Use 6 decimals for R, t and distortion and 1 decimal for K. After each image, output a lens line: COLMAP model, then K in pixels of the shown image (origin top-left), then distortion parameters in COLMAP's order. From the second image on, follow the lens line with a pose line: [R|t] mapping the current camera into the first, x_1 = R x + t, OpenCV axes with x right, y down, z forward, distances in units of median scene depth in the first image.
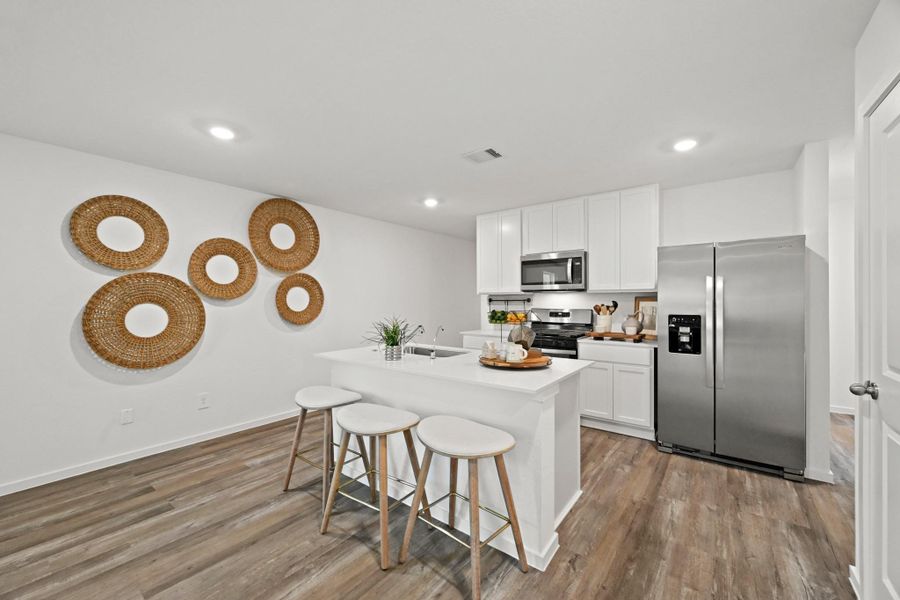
lens RADIAL K [[354.9, 0, 448.1], [0, 354.9, 302.4], [0, 0, 1]] dist [-0.003053, 0.001224]
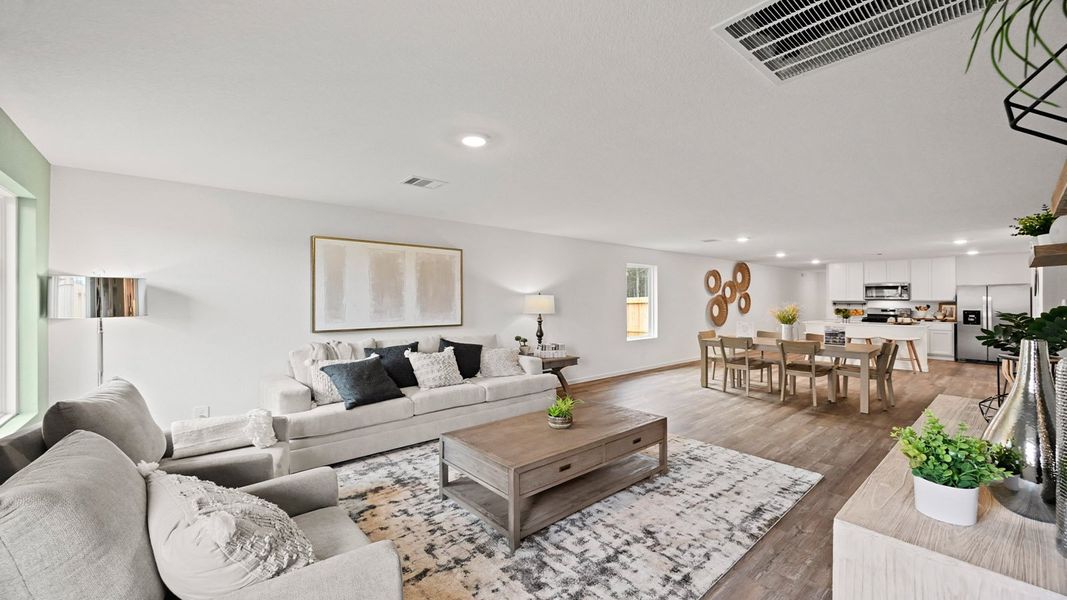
lens RADIAL K [[309.4, 0, 537.6], [0, 309.4, 304.5], [0, 0, 1]] dist [-0.002288, -0.000184]
pose [[0.944312, 0.005362, -0.329007, -1.295738], [-0.002947, 0.999965, 0.007839, -0.014063], [0.329038, -0.006433, 0.944295, -1.757723]]
